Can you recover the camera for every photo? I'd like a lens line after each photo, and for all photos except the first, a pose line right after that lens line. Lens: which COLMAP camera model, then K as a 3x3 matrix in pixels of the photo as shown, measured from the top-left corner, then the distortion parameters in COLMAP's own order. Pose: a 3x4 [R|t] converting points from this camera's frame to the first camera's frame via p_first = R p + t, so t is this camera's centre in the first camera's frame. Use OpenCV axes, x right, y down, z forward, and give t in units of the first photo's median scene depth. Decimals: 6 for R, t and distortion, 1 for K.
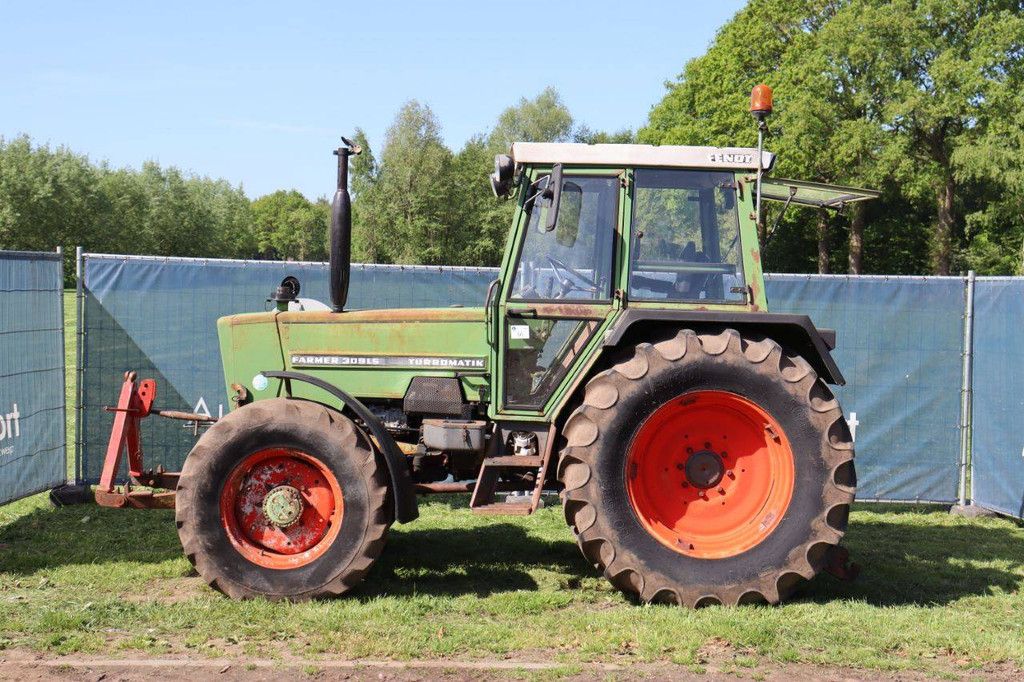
lens RADIAL K [[1520.8, 0, 520.5], [0, 1520.8, 340.6], [0, 0, 1]] dist [0.086187, 0.161829]
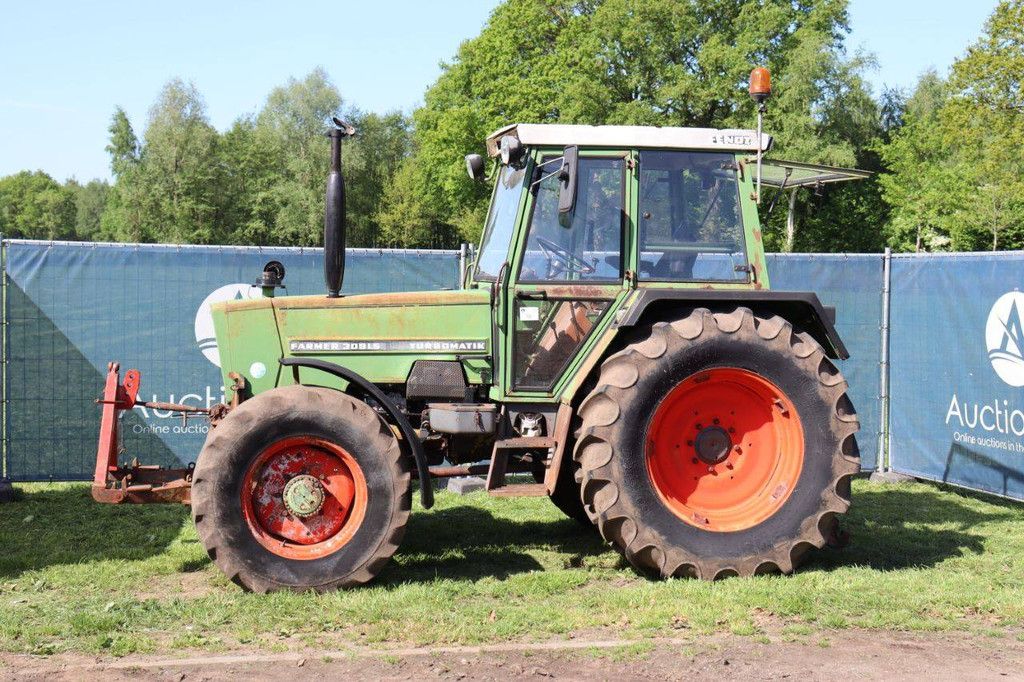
lens RADIAL K [[1520.8, 0, 520.5], [0, 1520.8, 340.6], [0, 0, 1]] dist [0.086187, 0.161829]
pose [[0.987413, -0.020318, 0.156855, -0.165566], [0.018354, 0.999734, 0.013959, -0.002113], [-0.157097, -0.010904, 0.987523, 0.012040]]
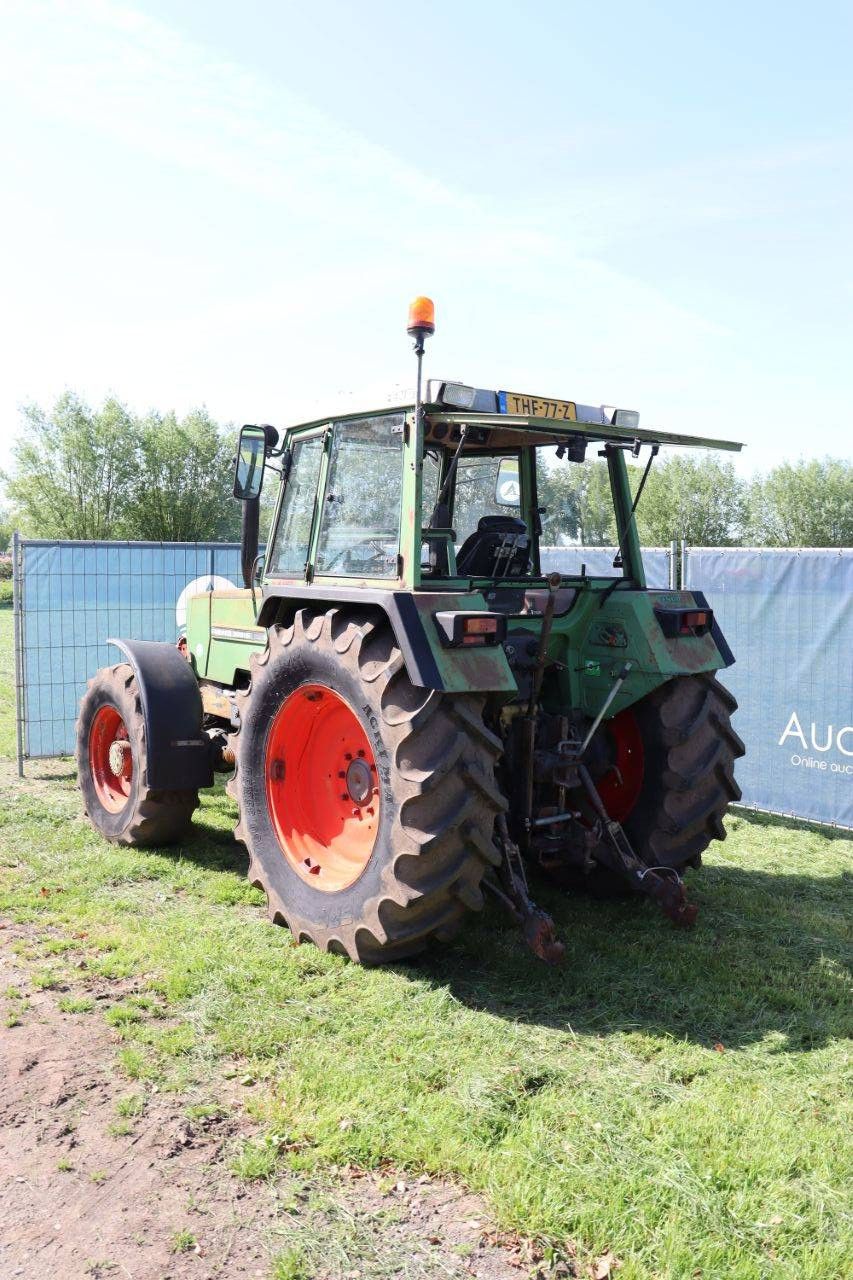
lens RADIAL K [[1107.6, 0, 426.5], [0, 1107.6, 640.0], [0, 0, 1]] dist [-0.146812, 0.004264]
pose [[0.611035, 0.042259, -0.790475, 0.605019], [-0.031749, 0.999079, 0.028870, -0.009548], [0.790967, 0.007456, 0.611814, 0.666359]]
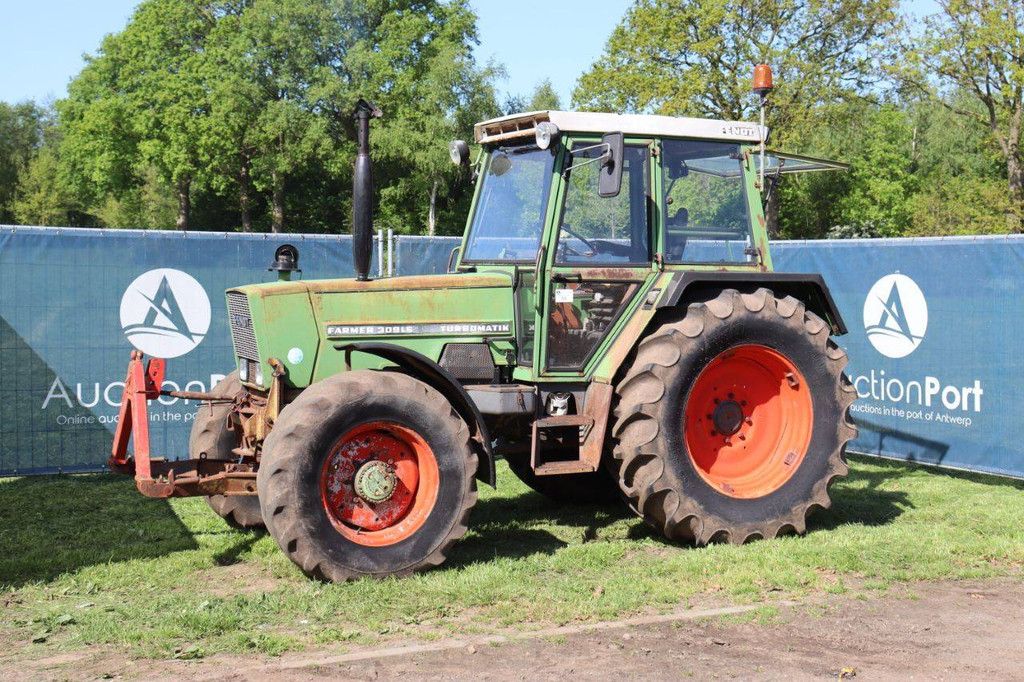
lens RADIAL K [[1403.6, 0, 529.6], [0, 1403.6, 341.9], [0, 0, 1]] dist [0.055193, 0.130849]
pose [[0.908568, -0.038317, 0.415976, -0.423574], [0.027349, 0.999104, 0.032295, -0.005930], [-0.416841, -0.017966, 0.908802, 0.147624]]
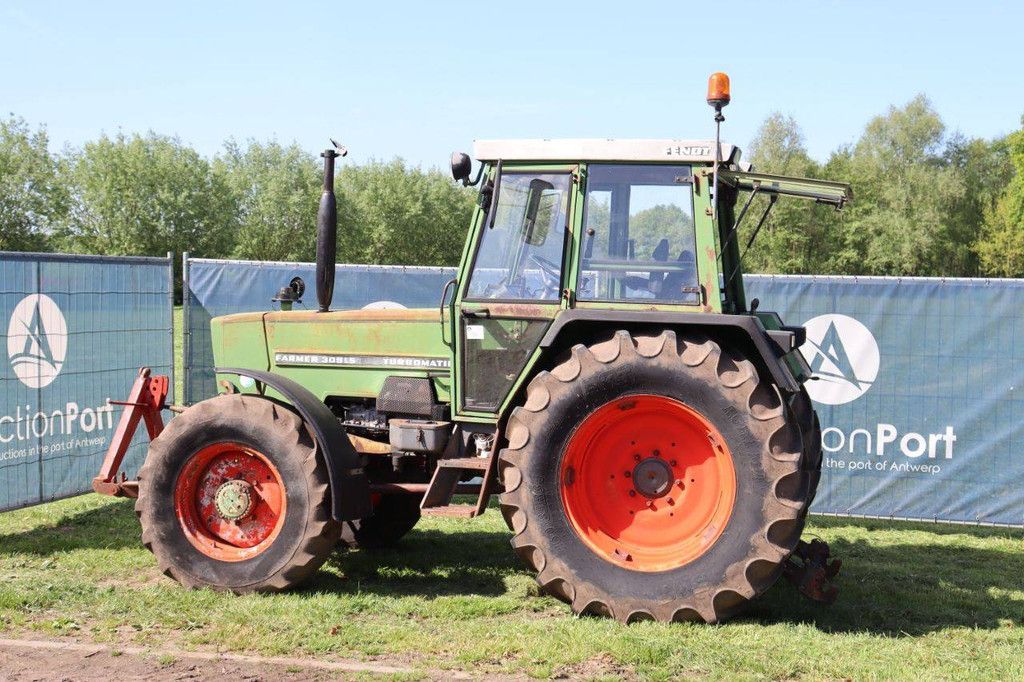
lens RADIAL K [[1498.1, 0, 512.0], [0, 1498.1, 341.0], [0, 0, 1]] dist [0.090603, 0.045297]
pose [[0.966091, 0.009911, -0.258012, 0.276603], [-0.011900, 0.999910, -0.006150, 0.005753], [0.257928, 0.009012, 0.966122, 0.070383]]
